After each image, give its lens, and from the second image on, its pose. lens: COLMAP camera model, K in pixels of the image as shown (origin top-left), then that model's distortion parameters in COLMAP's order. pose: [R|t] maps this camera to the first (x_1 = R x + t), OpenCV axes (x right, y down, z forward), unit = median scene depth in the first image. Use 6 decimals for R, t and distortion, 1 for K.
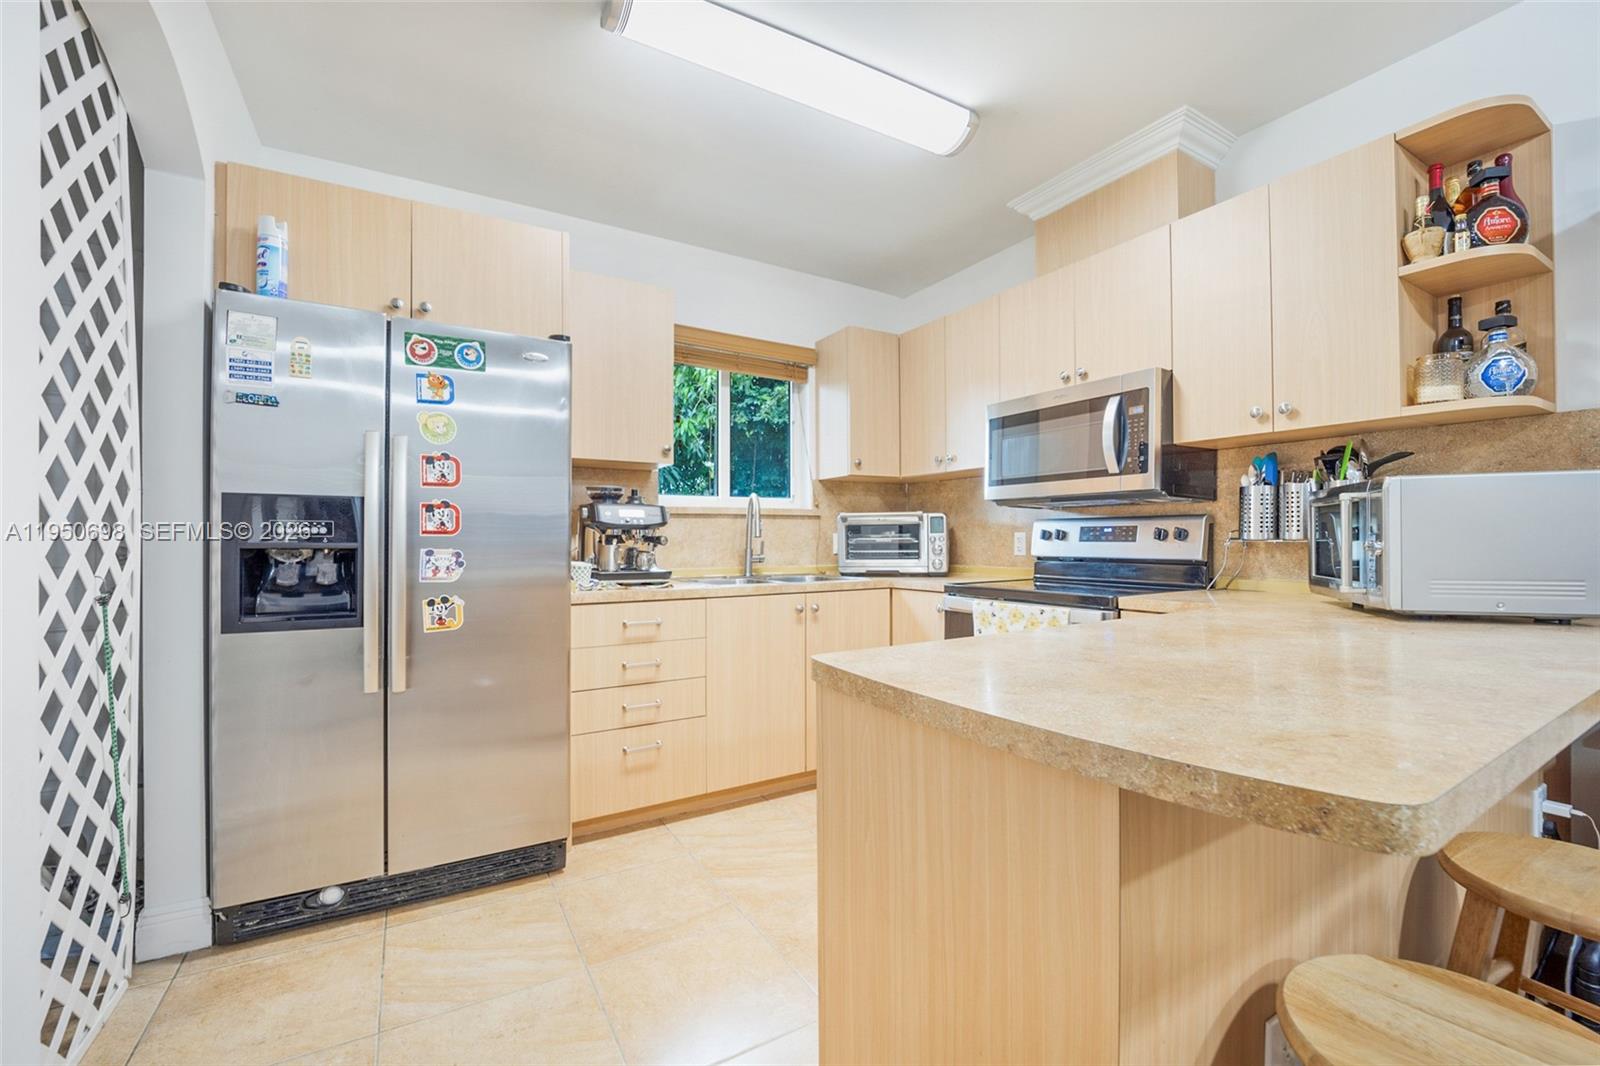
lens RADIAL K [[652.0, 0, 790.1], [0, 652.0, 536.8], [0, 0, 1]] dist [-0.019414, -0.002543]
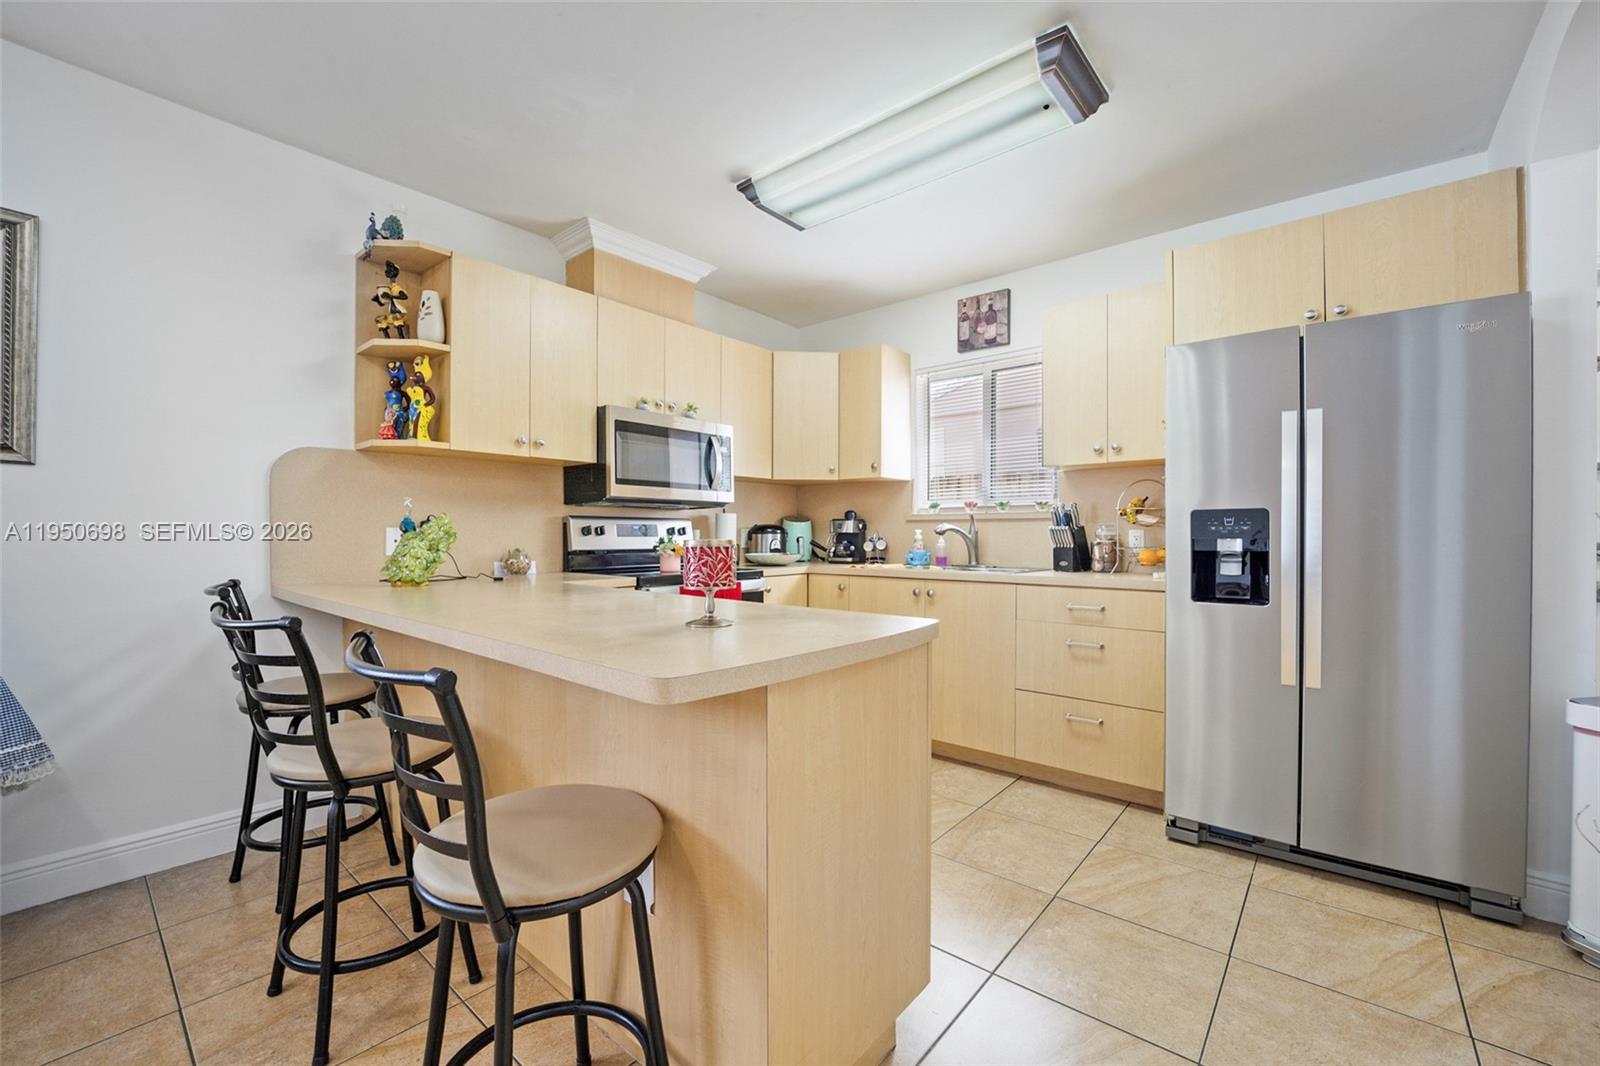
lens RADIAL K [[652.0, 0, 807.4], [0, 652.0, 537.8], [0, 0, 1]] dist [-0.019414, -0.002543]
pose [[-0.326986, -0.006577, 0.945006, -0.843139], [-0.001346, 0.999978, 0.006494, 0.000945], [-0.945028, 0.000852, -0.326988, 1.144419]]
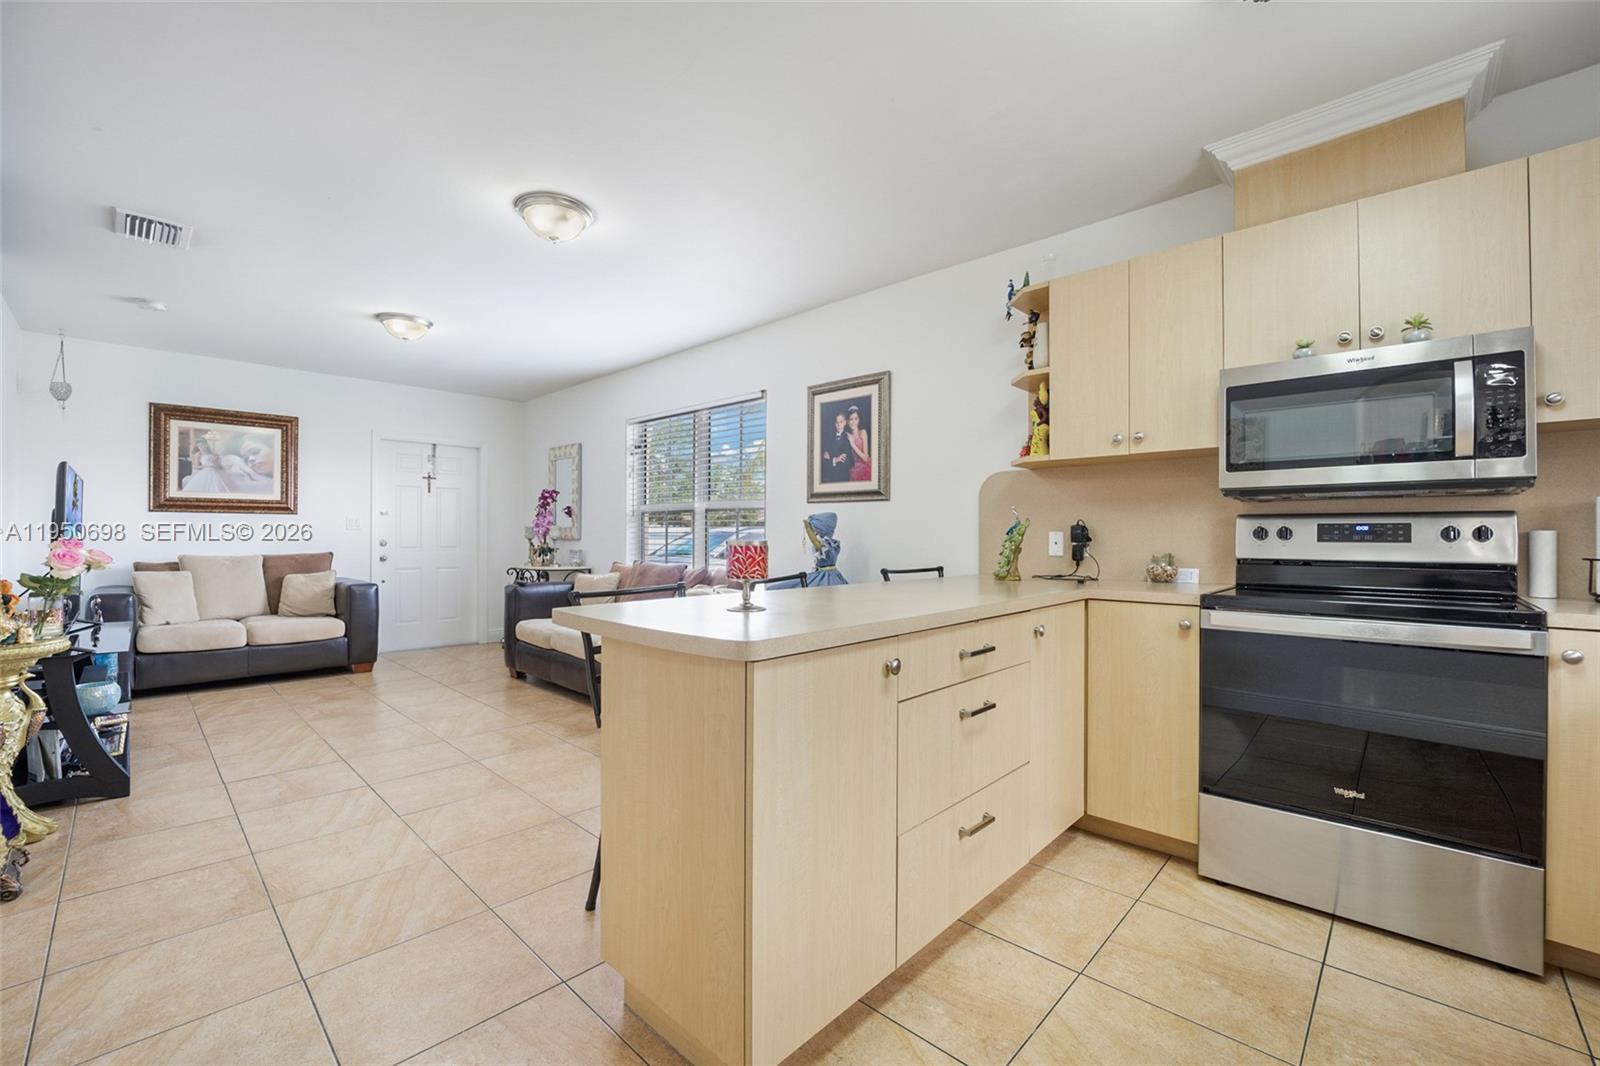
lens RADIAL K [[652.0, 0, 811.0], [0, 652.0, 533.3], [0, 0, 1]] dist [-0.019414, -0.002543]
pose [[0.961690, 0.004190, 0.274106, -0.430852], [-0.003102, 0.999985, -0.004402, 0.002172], [-0.274121, 0.003383, 0.961689, 0.419533]]
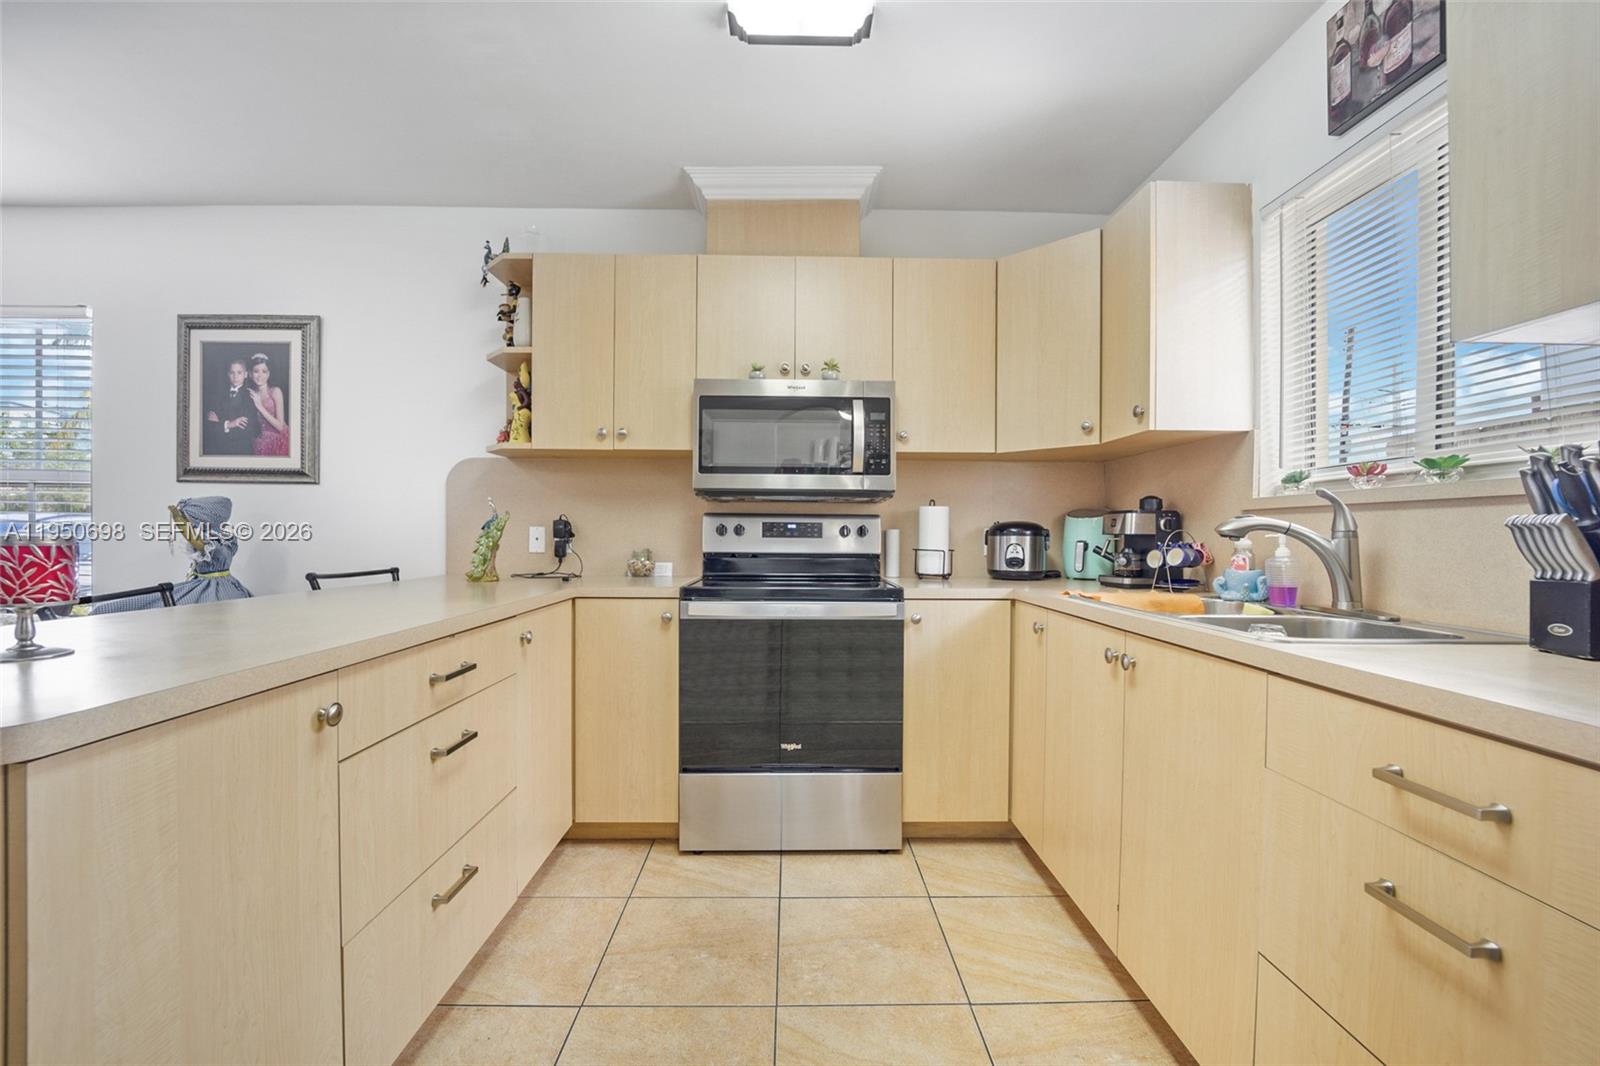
lens RADIAL K [[652.0, 0, 801.4], [0, 652.0, 541.0], [0, 0, 1]] dist [-0.019414, -0.002543]
pose [[0.504703, -0.004926, 0.863279, -0.404719], [-0.007818, 0.999917, 0.010276, 0.002125], [-0.863258, -0.011936, 0.504622, 0.487388]]
